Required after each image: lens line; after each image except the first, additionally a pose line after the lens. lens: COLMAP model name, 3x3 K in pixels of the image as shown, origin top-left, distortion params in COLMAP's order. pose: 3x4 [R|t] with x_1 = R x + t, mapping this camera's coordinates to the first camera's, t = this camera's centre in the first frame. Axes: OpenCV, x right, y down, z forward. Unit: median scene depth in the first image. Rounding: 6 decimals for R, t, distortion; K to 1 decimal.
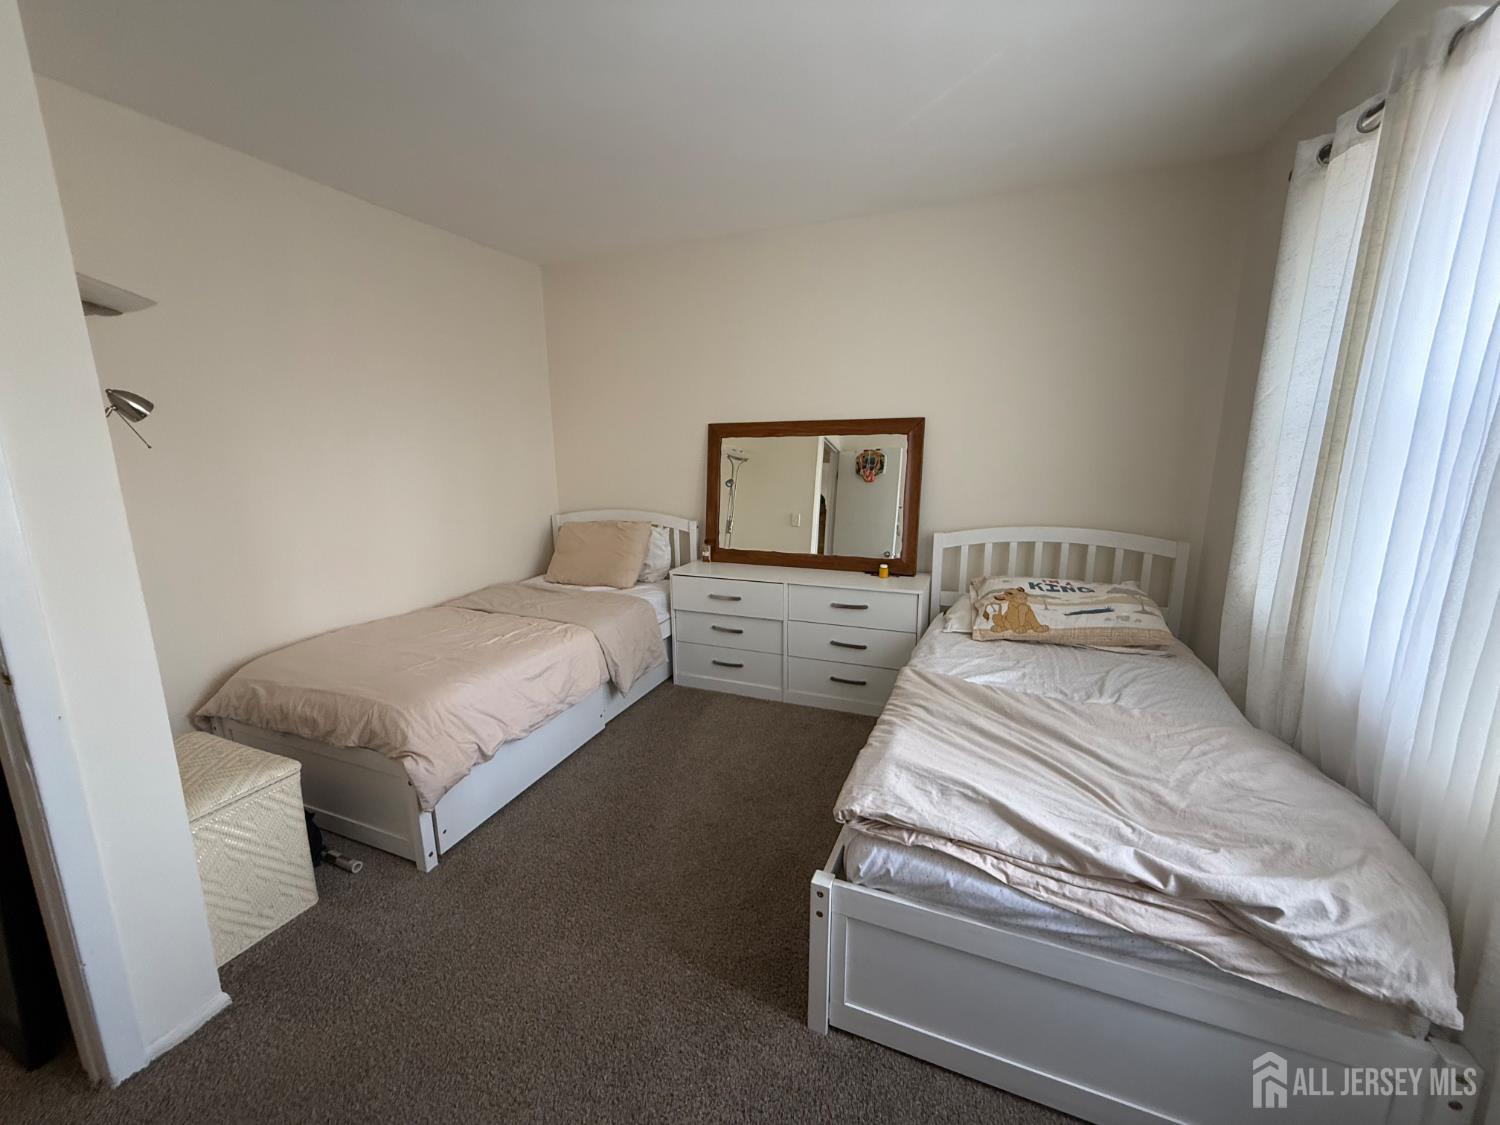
lens RADIAL K [[596.8, 0, 743.5], [0, 596.8, 563.2], [0, 0, 1]] dist [0.000506, -0.000887]
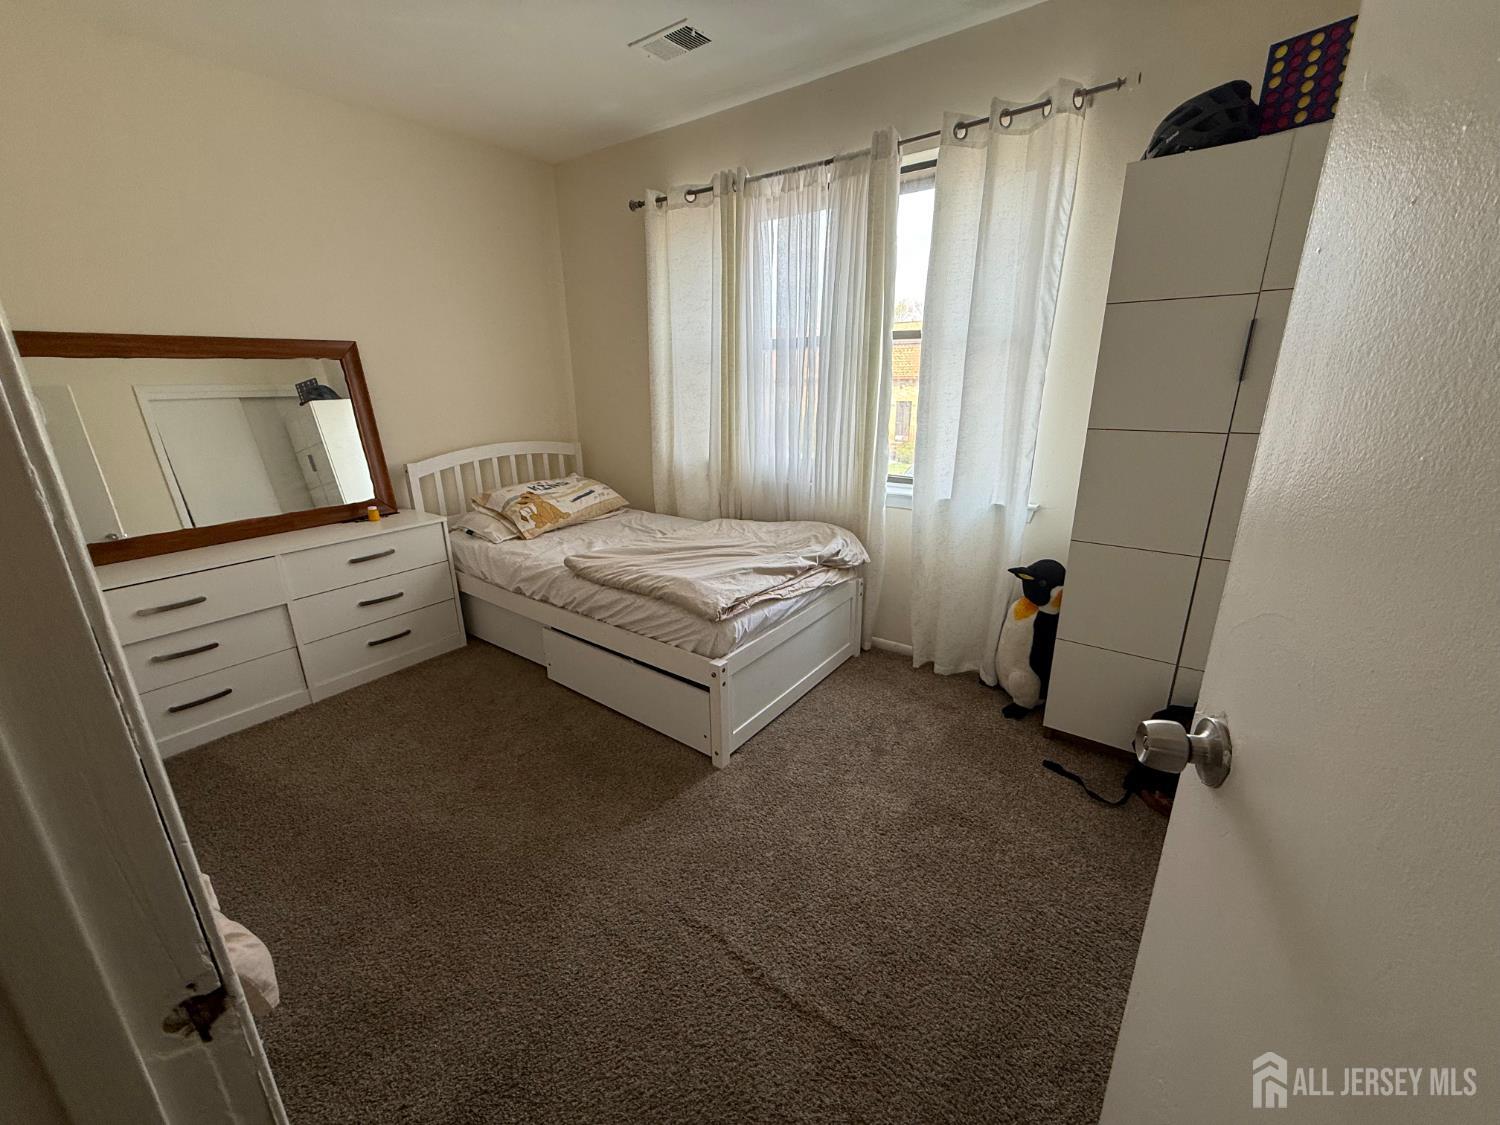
lens RADIAL K [[596.8, 0, 743.5], [0, 596.8, 563.2], [0, 0, 1]] dist [0.000506, -0.000887]
pose [[0.234955, -0.283960, 0.929604, -1.095803], [0.201490, 0.949831, 0.239212, -0.041841], [-0.950893, 0.131102, 0.280383, 0.471161]]
